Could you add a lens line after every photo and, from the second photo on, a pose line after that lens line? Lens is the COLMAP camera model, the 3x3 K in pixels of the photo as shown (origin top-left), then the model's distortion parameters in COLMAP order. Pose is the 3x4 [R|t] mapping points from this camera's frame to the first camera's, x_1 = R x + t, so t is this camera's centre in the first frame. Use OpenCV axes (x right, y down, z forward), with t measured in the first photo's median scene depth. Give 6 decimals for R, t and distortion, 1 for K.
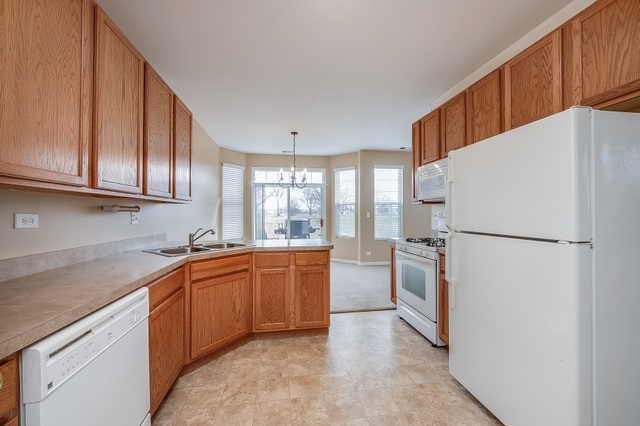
lens RADIAL K [[253.4, 0, 319.0], [0, 253.4, 209.6], [0, 0, 1]] dist [-0.001699, -0.000508]
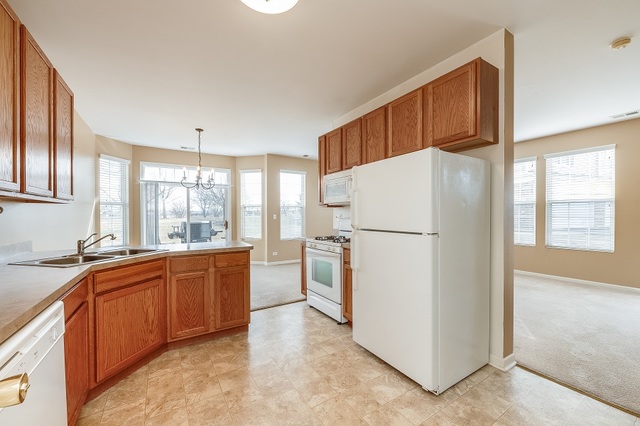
lens RADIAL K [[253.2, 0, 320.0], [0, 253.2, 213.0], [0, 0, 1]] dist [0.000415, -0.000188]
pose [[0.919266, 0.002525, 0.393628, -0.113104], [-0.005103, 0.999972, 0.005503, -0.003099], [-0.393603, -0.007068, 0.919253, -0.083603]]
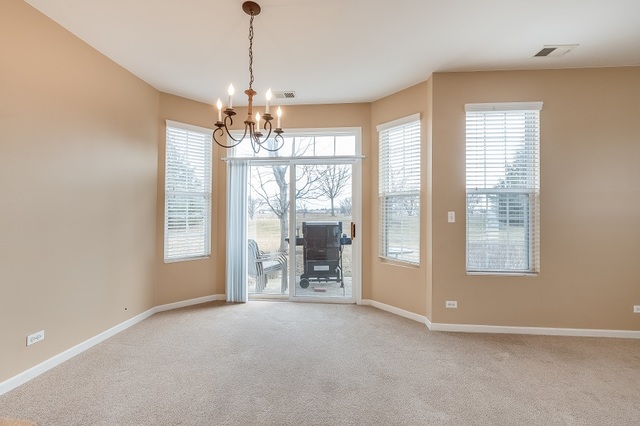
lens RADIAL K [[267.1, 0, 317.8], [0, 267.1, 211.4], [0, 0, 1]] dist [-0.001622, -0.000438]
pose [[0.969312, 0.006408, -0.245750, 0.209515], [-0.005121, 0.999970, 0.005876, 0.022779], [0.245780, -0.004437, 0.969315, 1.233839]]
